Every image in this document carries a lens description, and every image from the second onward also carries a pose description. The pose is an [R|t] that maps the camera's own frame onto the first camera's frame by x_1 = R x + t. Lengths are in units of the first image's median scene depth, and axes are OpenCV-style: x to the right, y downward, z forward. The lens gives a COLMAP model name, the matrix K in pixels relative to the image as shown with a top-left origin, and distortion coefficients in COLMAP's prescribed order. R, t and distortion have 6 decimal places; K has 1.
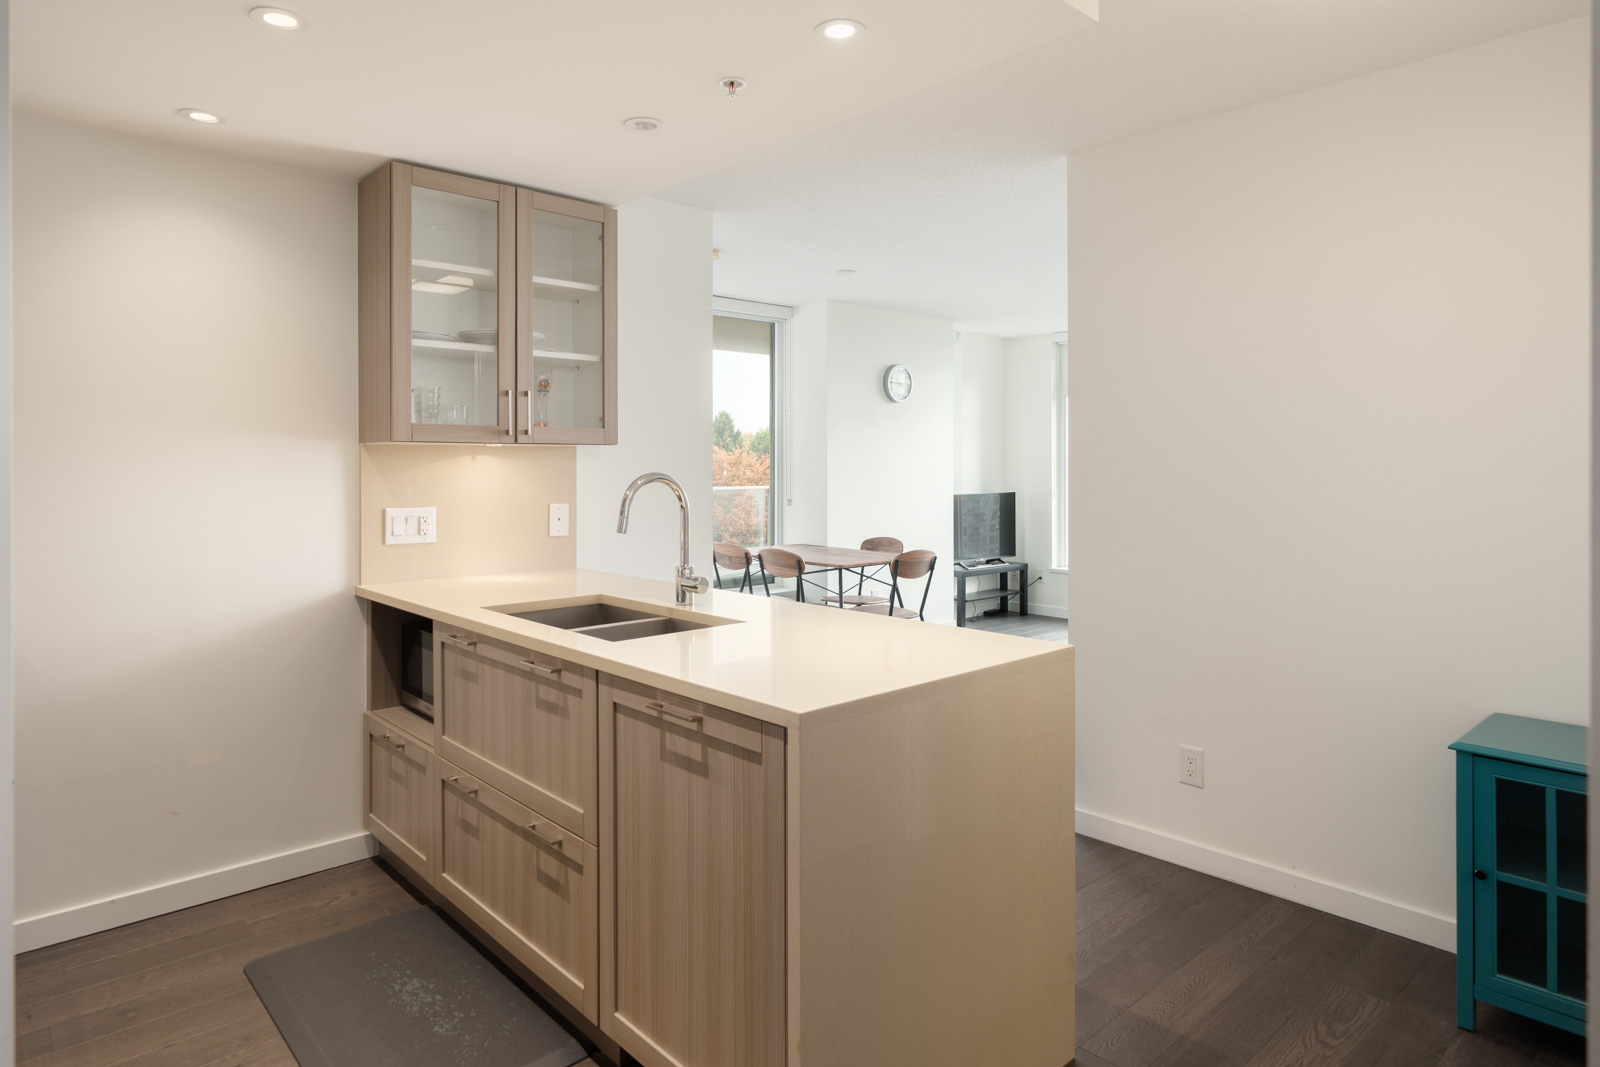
lens RADIAL K [[935.0, 0, 799.3], [0, 935.0, 466.0], [0, 0, 1]] dist [0.003336, 0.000770]
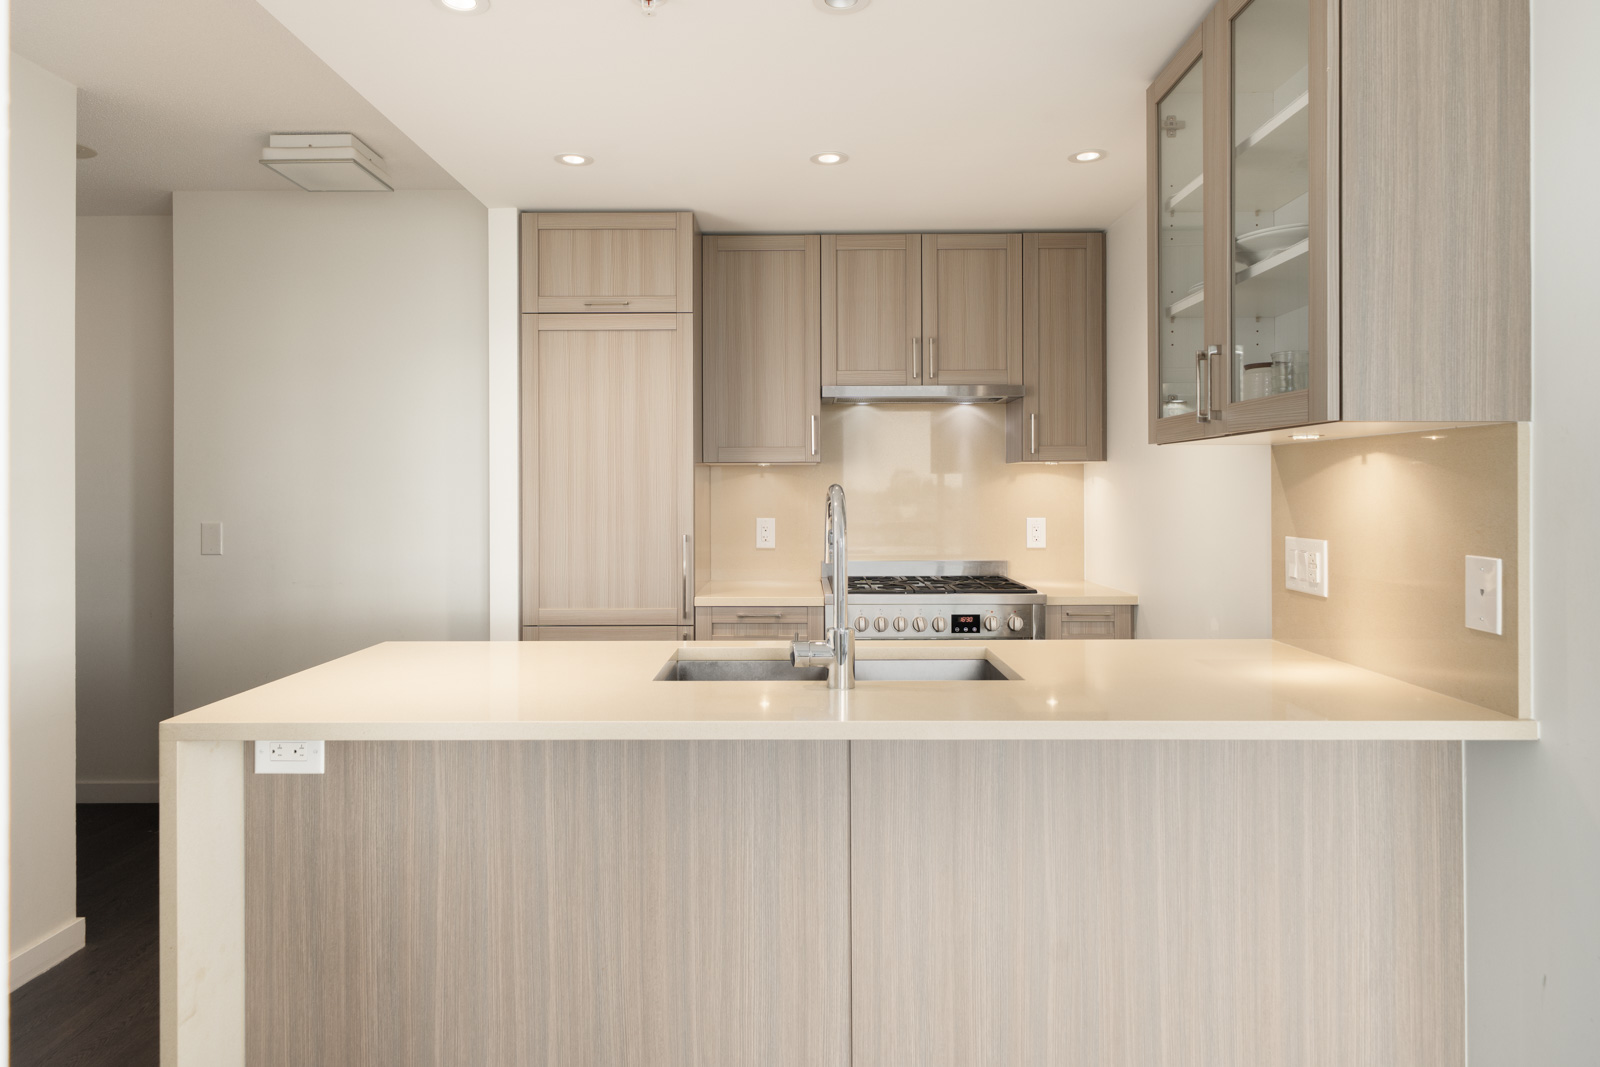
lens RADIAL K [[960.4, 0, 800.1], [0, 960.4, 482.8], [0, 0, 1]] dist [-0.000470, -0.001268]
pose [[-0.677220, 0.000364, -0.735780, 0.330181], [0.005215, 0.999977, -0.004305, 0.006853], [0.735762, -0.006752, -0.677207, 1.223030]]
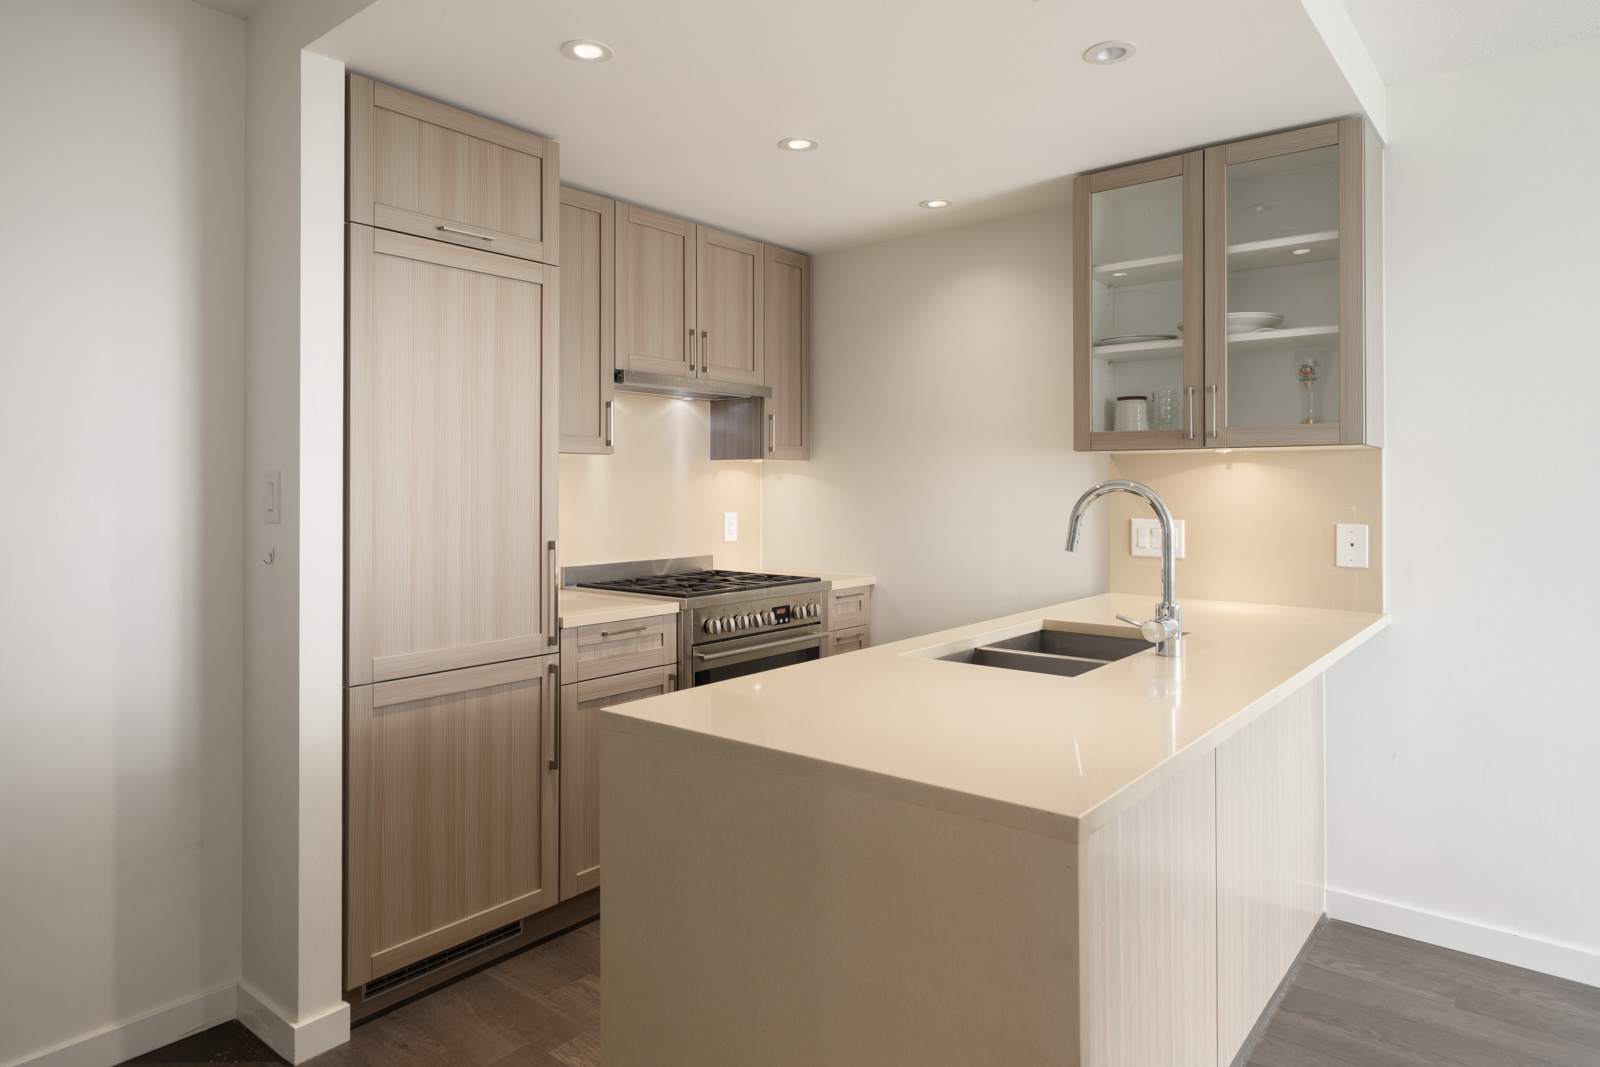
lens RADIAL K [[960.4, 0, 800.1], [0, 960.4, 482.8], [0, 0, 1]] dist [-0.000470, -0.001268]
pose [[0.146060, 0.000628, -0.989276, 0.513303], [0.000067, 1.000000, 0.000645, 0.006707], [0.989276, -0.000160, 0.146060, 0.506049]]
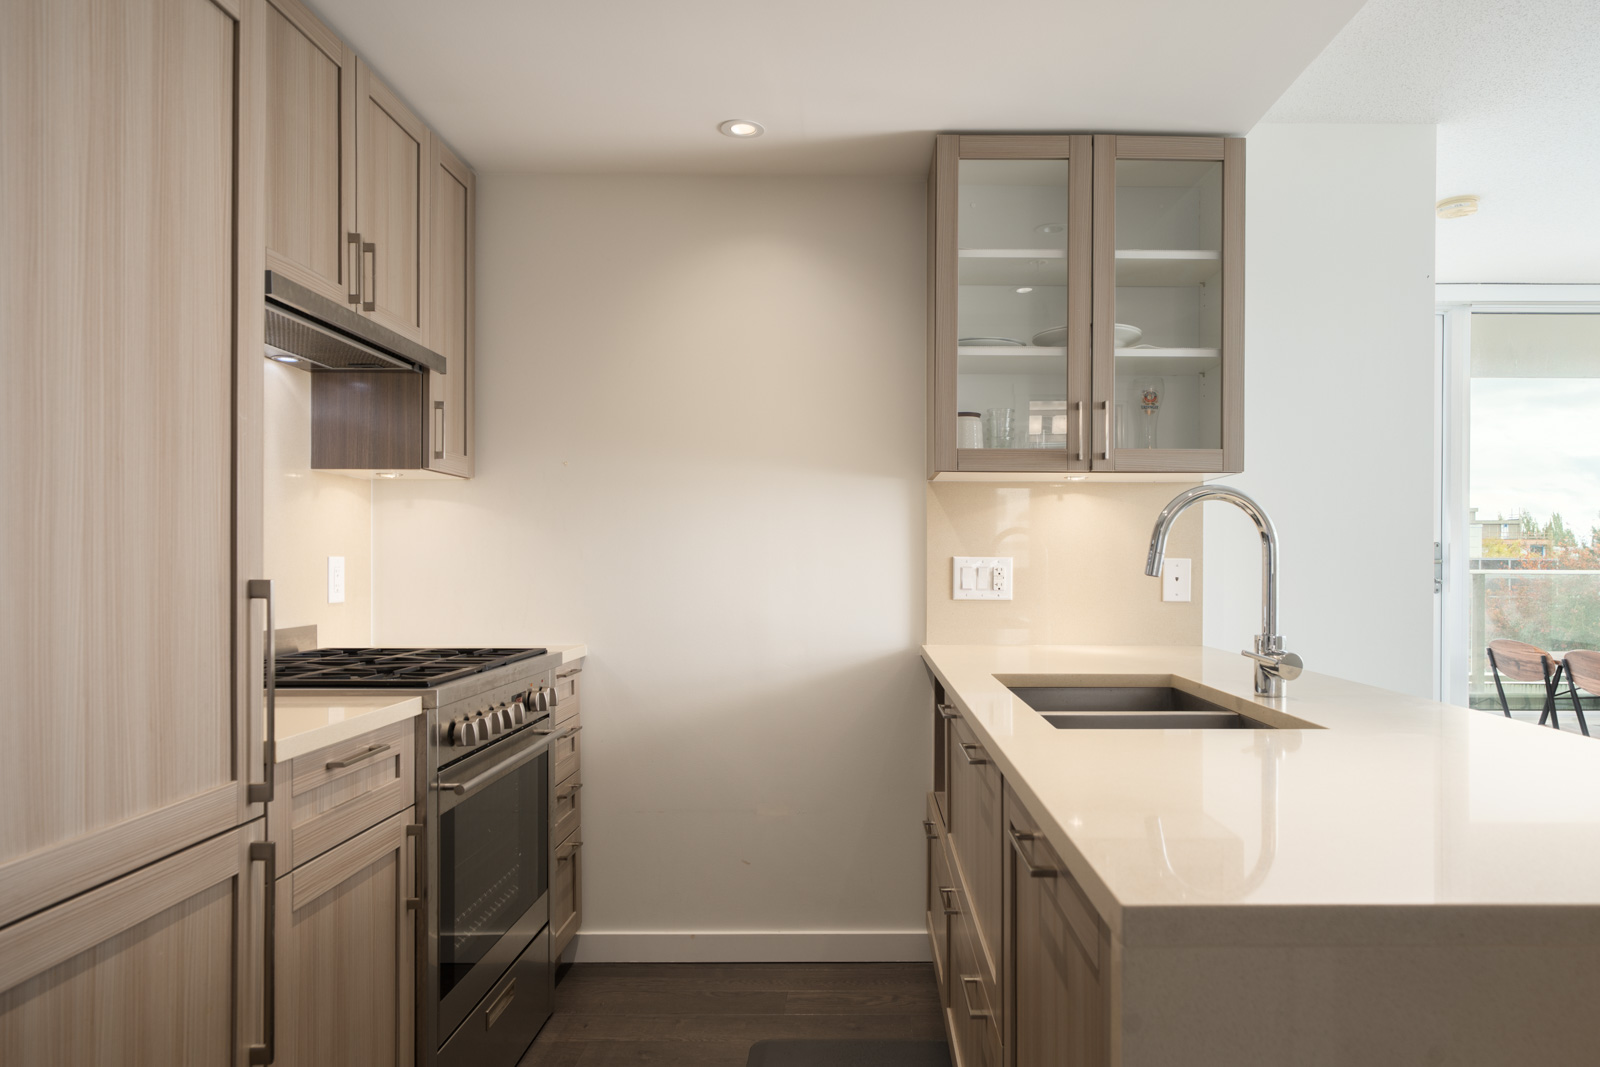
lens RADIAL K [[999.5, 0, 871.4], [0, 999.5, 561.8], [0, 0, 1]] dist [0.004787, 0.002262]
pose [[0.747719, 0.004318, -0.664001, 0.106049], [-0.004956, 0.999987, 0.000922, 0.049586], [0.663996, 0.002602, 0.747731, 0.270475]]
